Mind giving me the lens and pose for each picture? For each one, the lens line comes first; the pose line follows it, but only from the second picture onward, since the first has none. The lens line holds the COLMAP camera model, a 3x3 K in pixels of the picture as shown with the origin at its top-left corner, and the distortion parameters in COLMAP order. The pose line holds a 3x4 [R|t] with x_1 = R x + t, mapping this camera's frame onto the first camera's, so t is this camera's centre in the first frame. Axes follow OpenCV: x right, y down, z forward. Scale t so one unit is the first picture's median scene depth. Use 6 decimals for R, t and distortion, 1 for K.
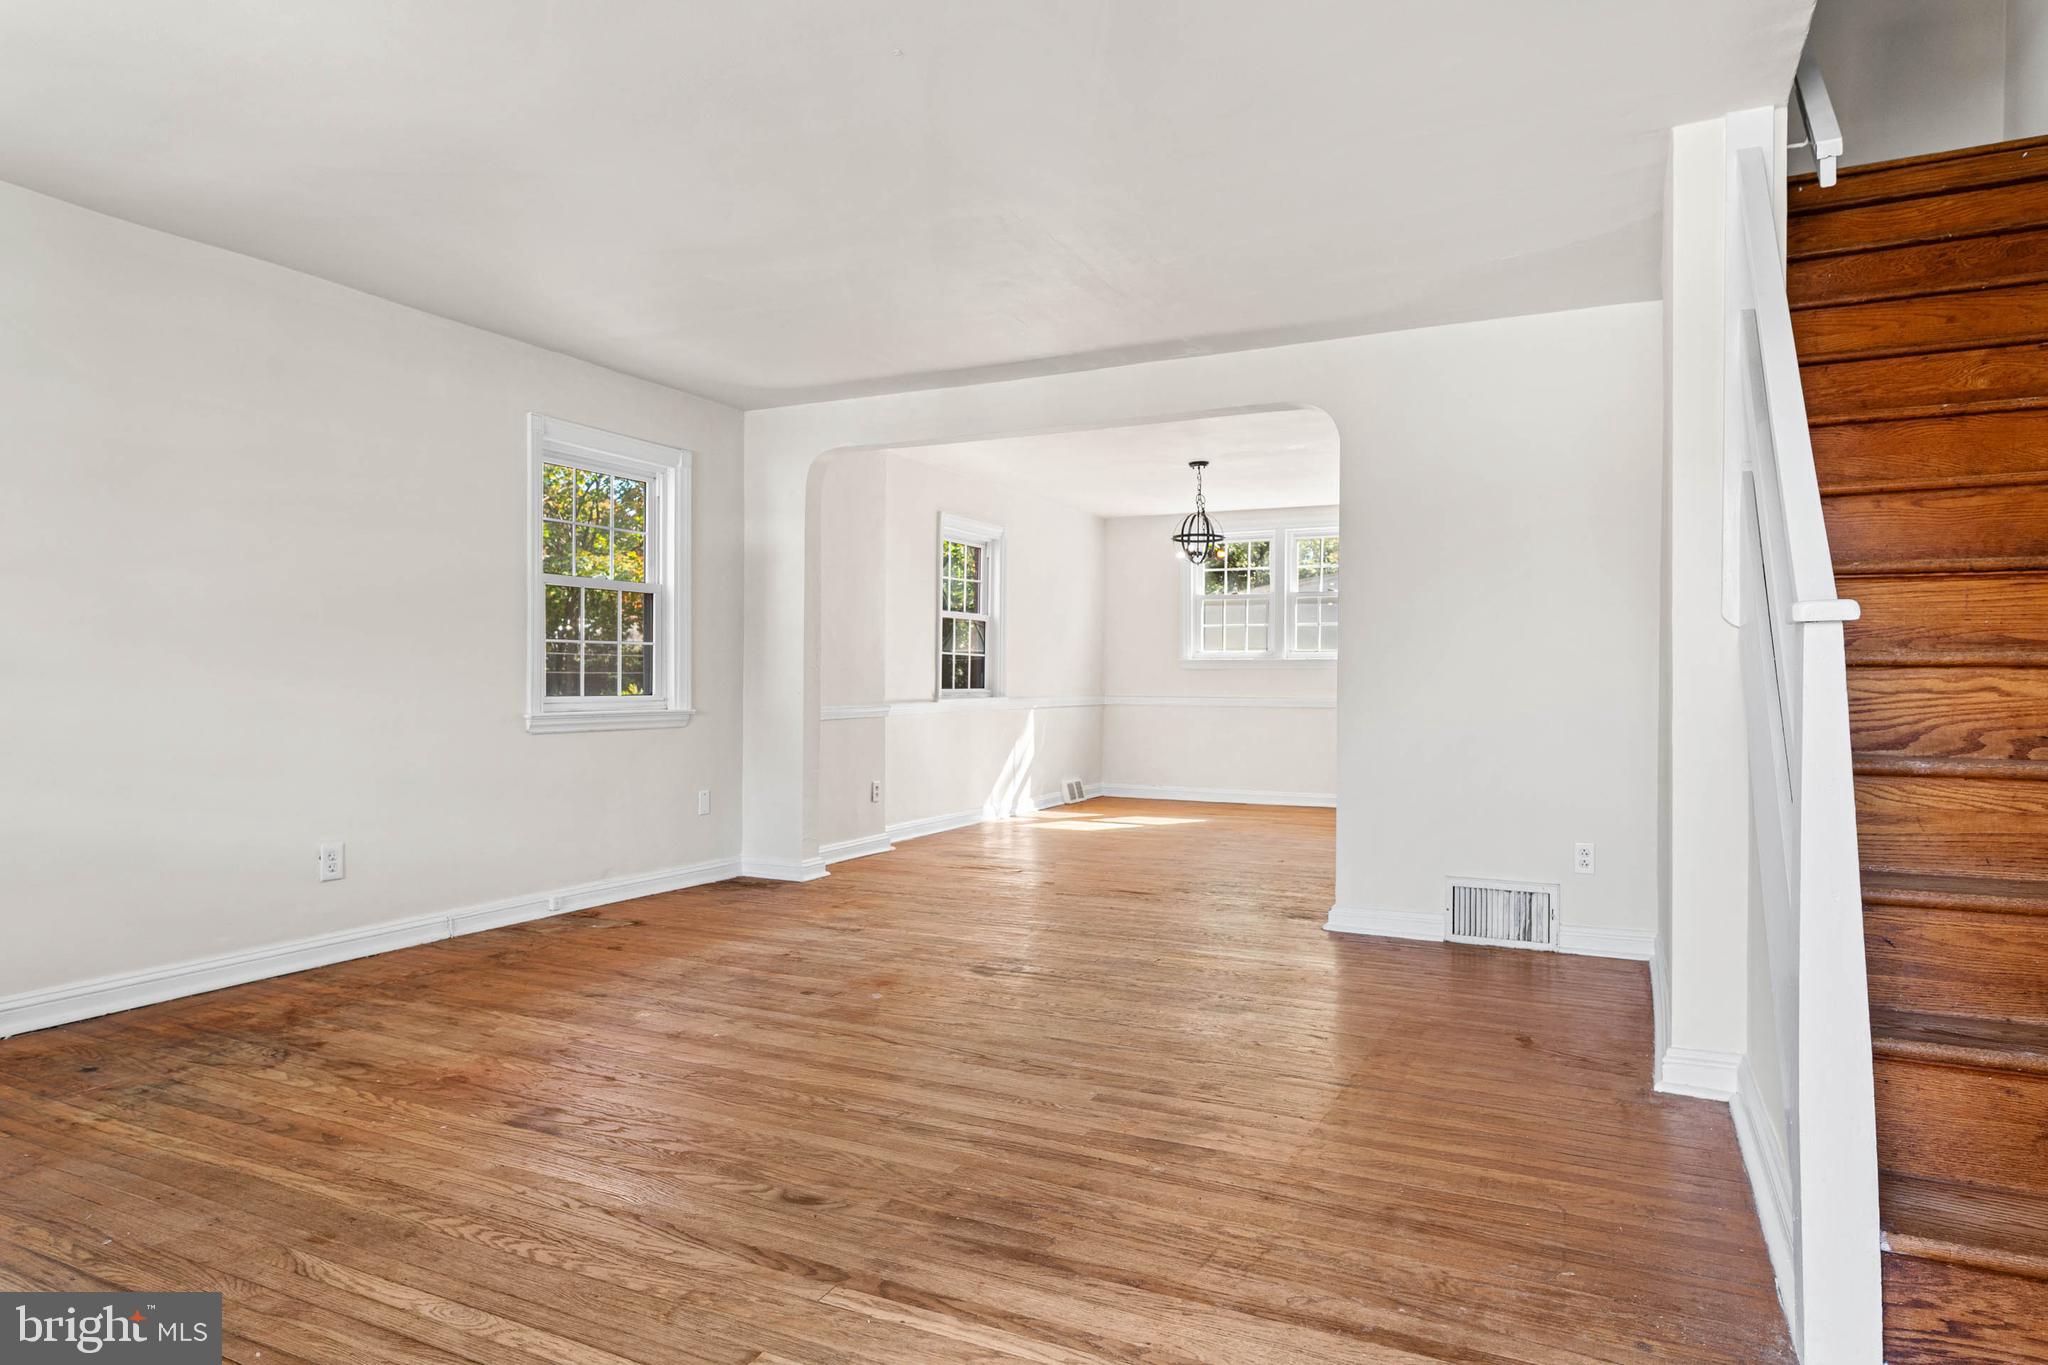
lens RADIAL K [[1202.3, 0, 1024.1], [0, 1202.3, 702.3], [0, 0, 1]] dist [-0.001079, 0.000038]
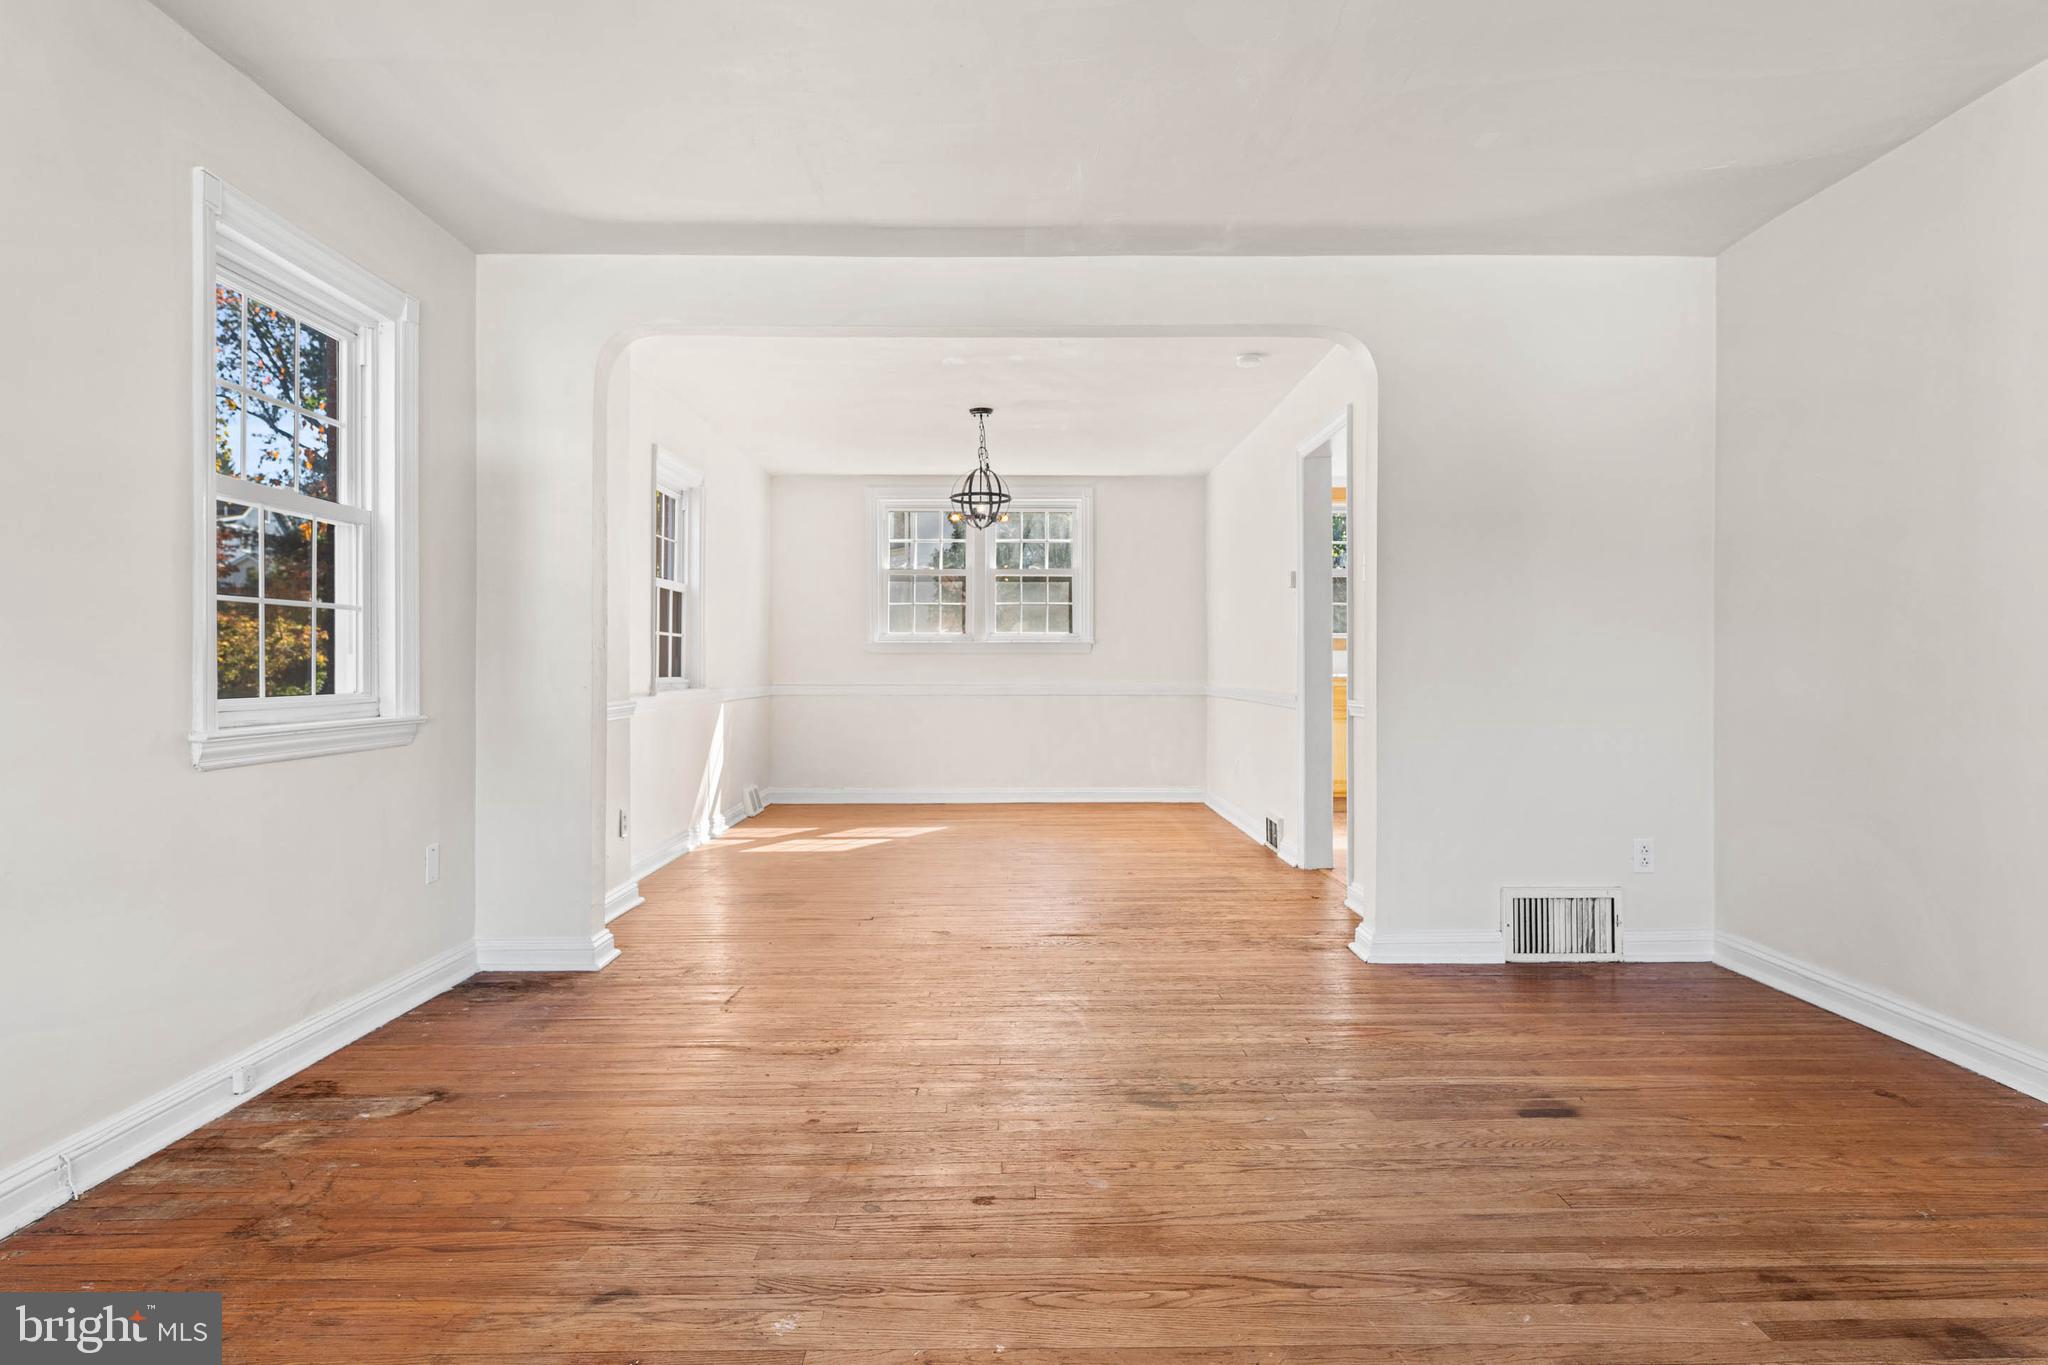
lens RADIAL K [[1186.6, 0, 1024.0], [0, 1186.6, 682.5], [0, 0, 1]] dist [-0.000035, -0.000939]
pose [[0.889660, -0.011650, 0.456475, -0.233607], [0.013984, 0.999901, -0.001736, -0.004876], [-0.456410, 0.007928, 0.889734, 0.262504]]
